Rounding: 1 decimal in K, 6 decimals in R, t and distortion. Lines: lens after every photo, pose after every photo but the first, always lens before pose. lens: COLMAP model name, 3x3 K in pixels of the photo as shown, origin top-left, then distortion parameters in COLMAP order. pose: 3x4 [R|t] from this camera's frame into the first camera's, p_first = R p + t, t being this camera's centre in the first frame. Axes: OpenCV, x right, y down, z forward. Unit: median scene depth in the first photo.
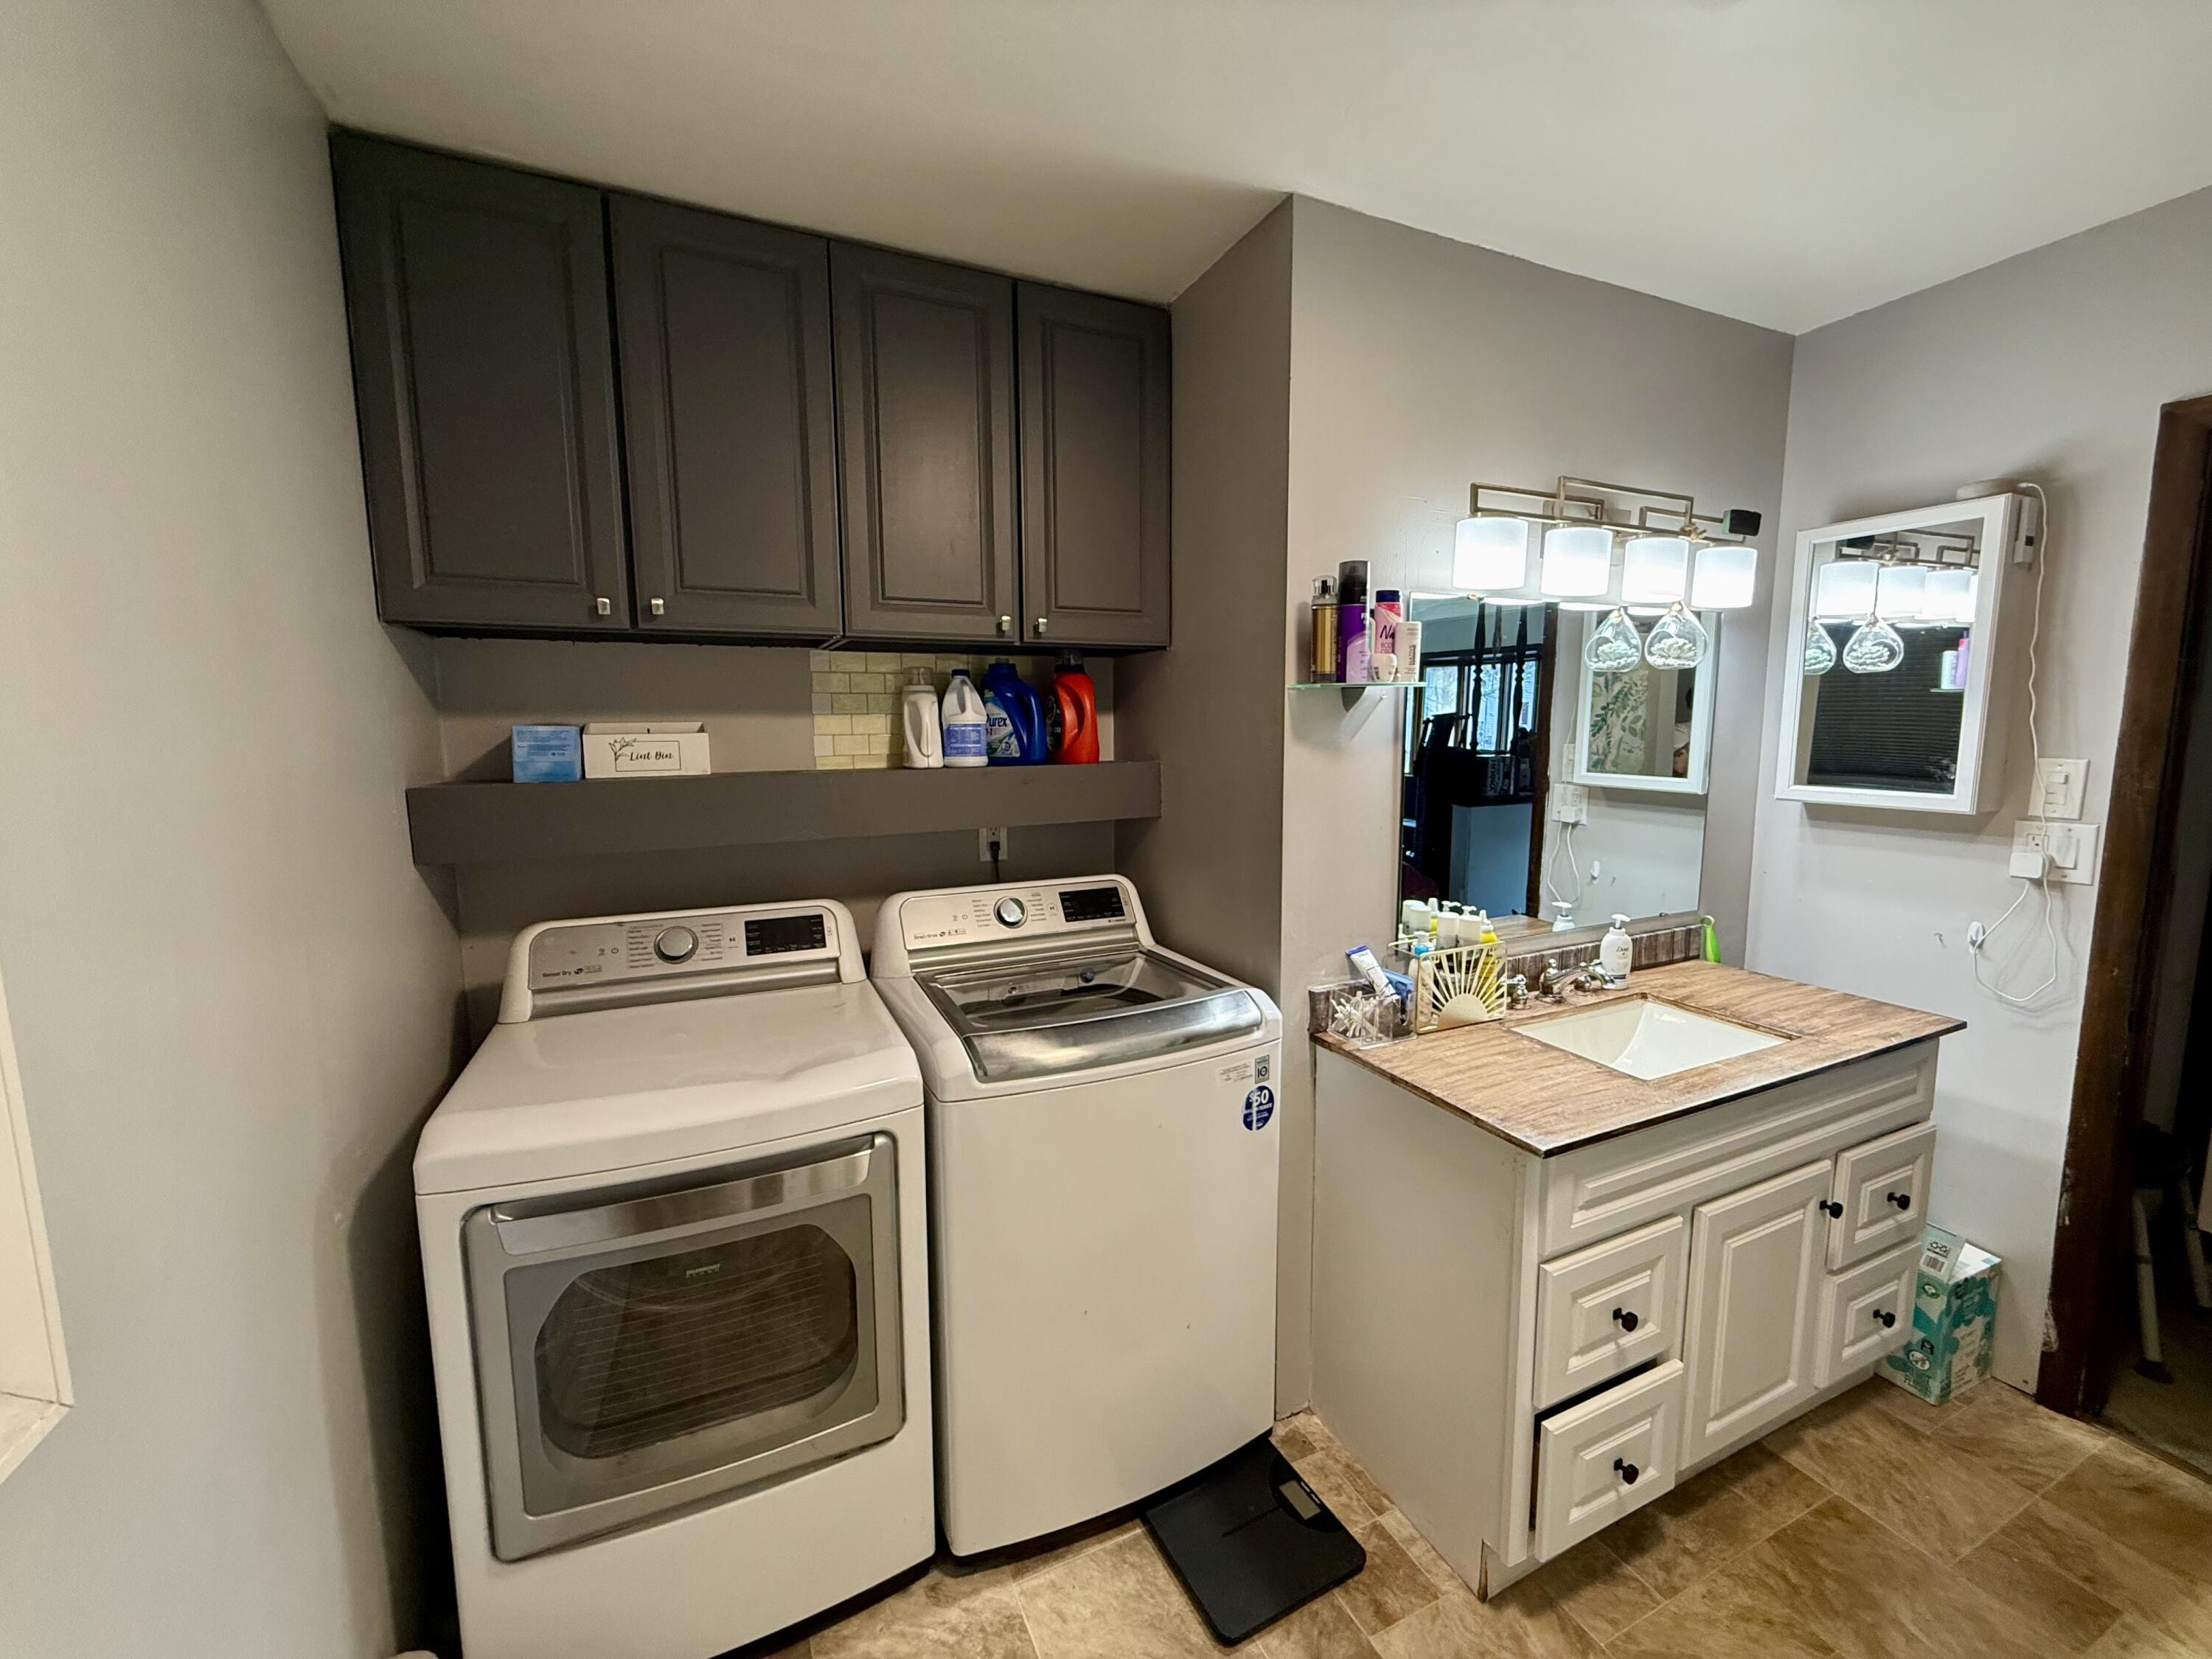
lens RADIAL K [[883.1, 0, 1101.6], [0, 883.1, 829.1], [0, 0, 1]] dist [0.000990, 0.000443]
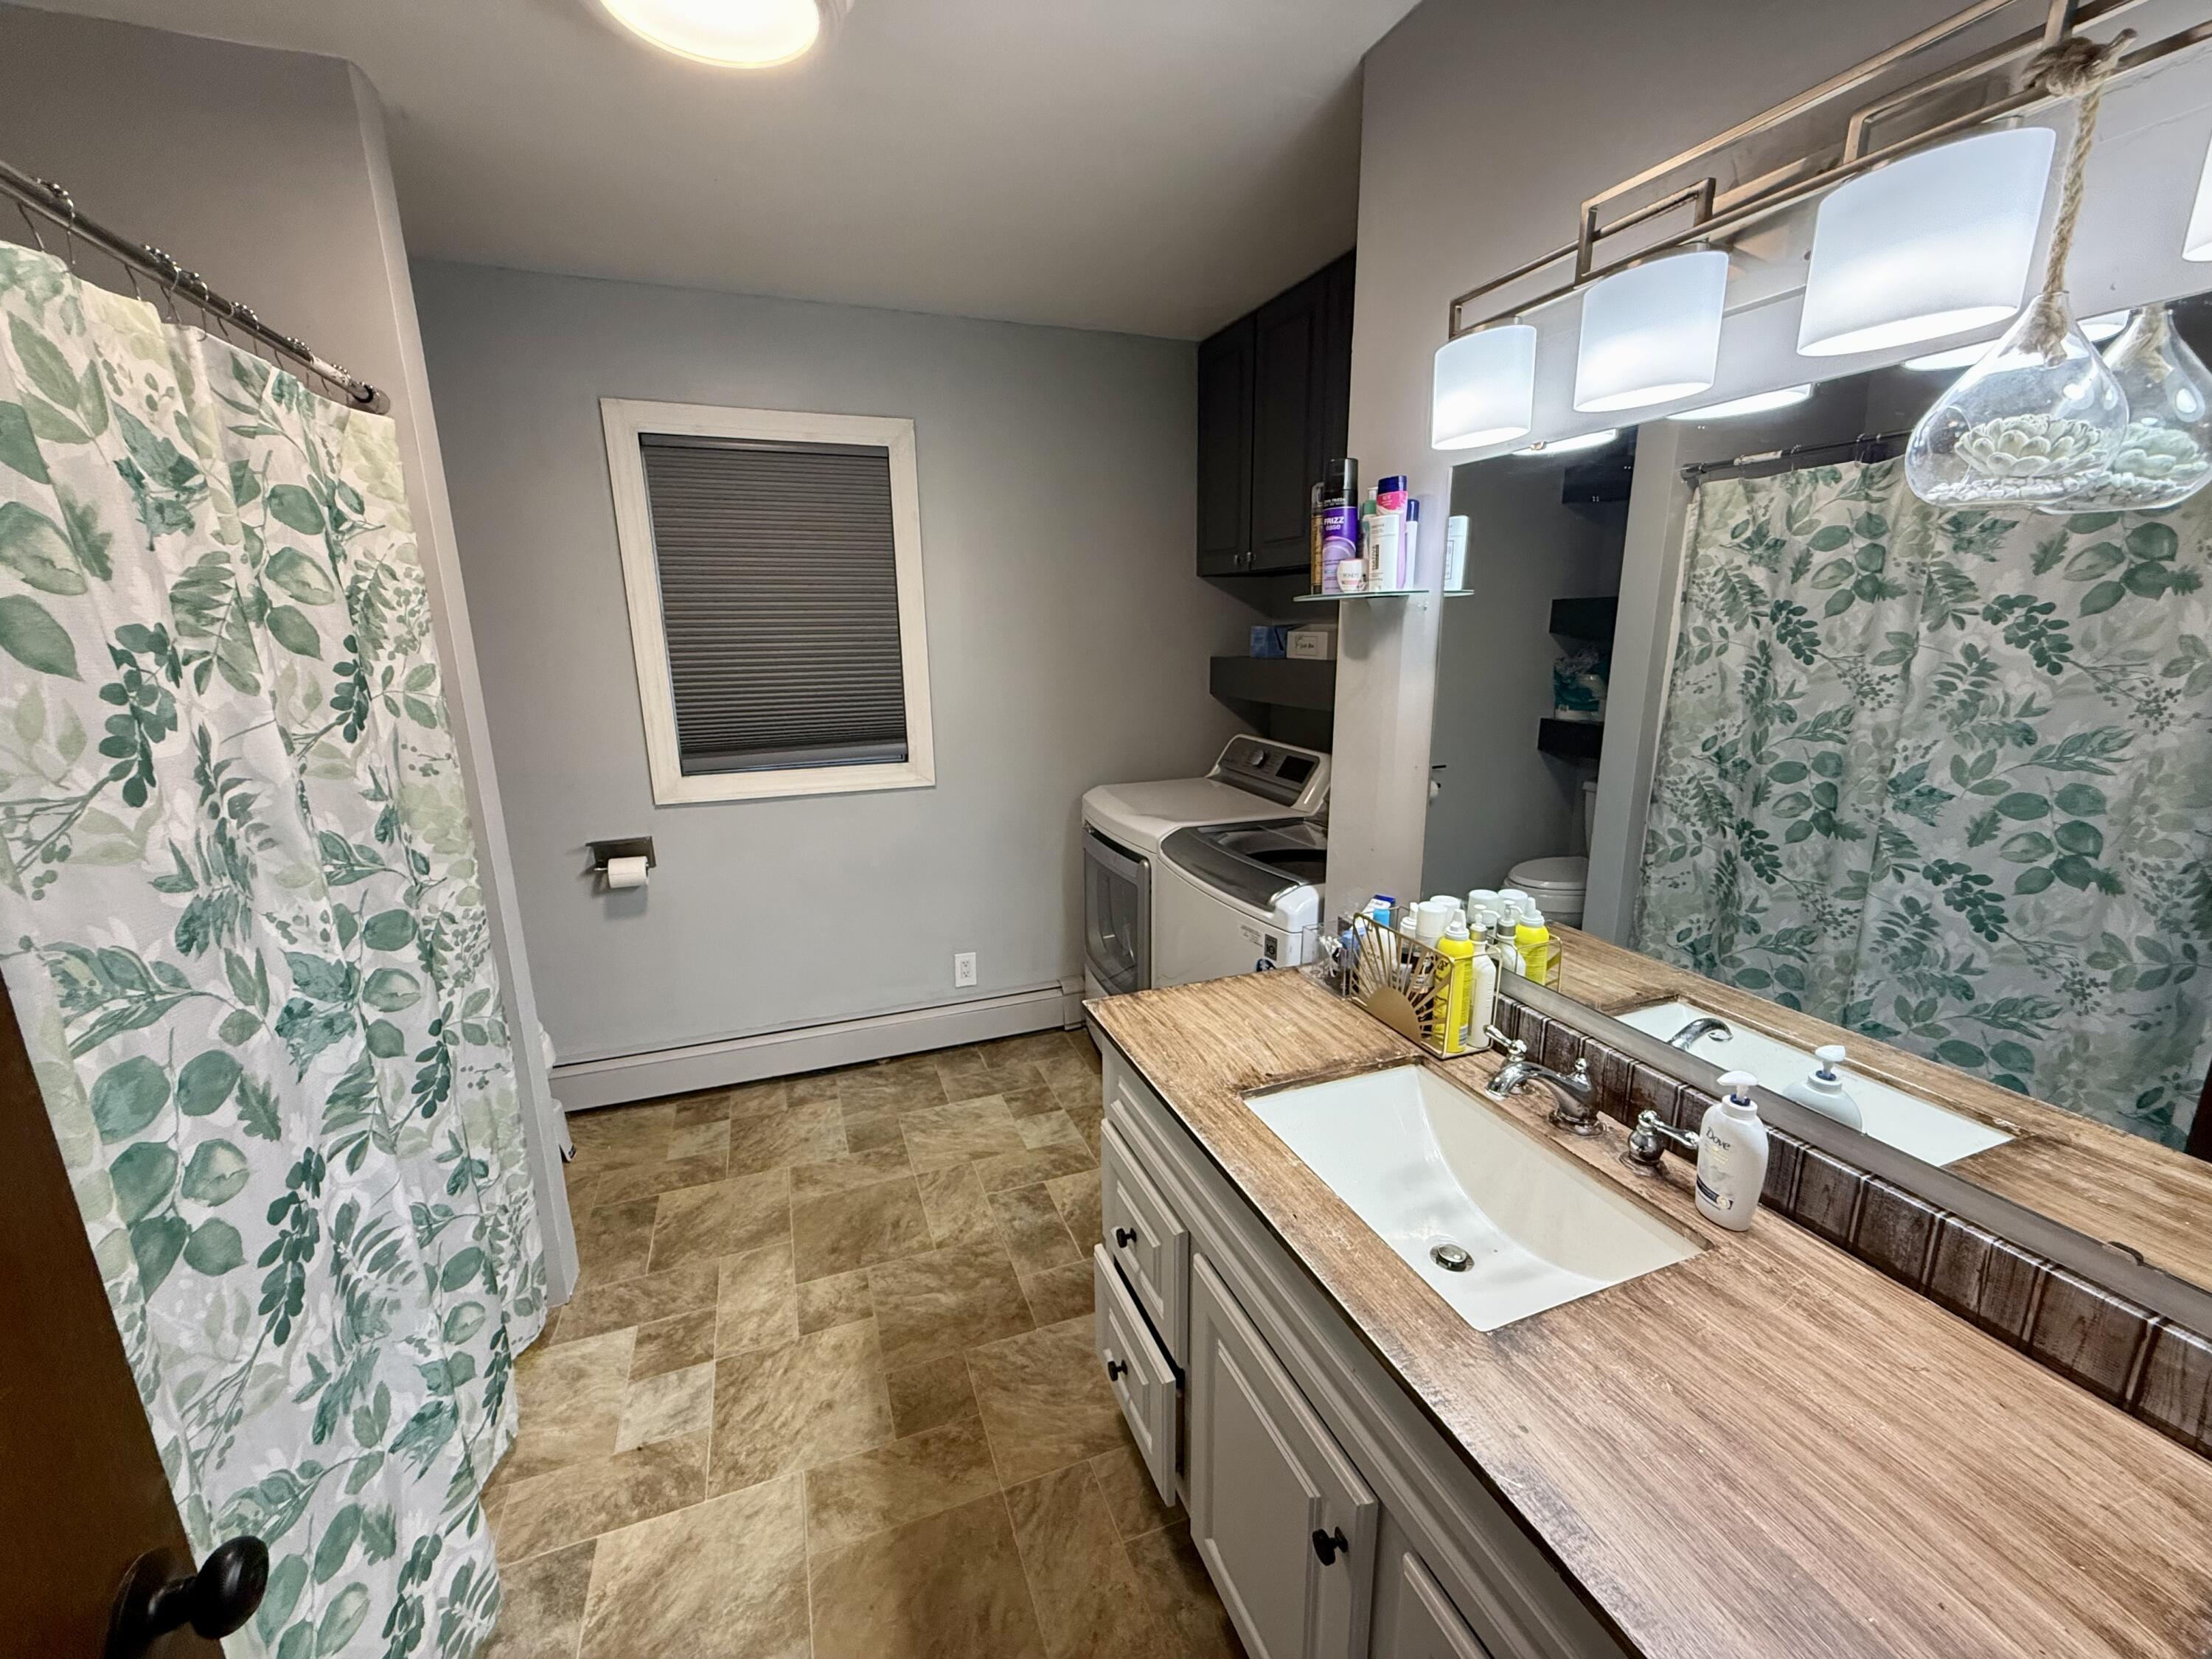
lens RADIAL K [[883.1, 0, 1101.6], [0, 883.1, 829.1], [0, 0, 1]] dist [0.000990, 0.000443]
pose [[-0.063378, 0.242239, -0.968144, 1.218158], [-0.112707, 0.962151, 0.248118, -0.123436], [0.991605, 0.124842, -0.033677, 0.789395]]
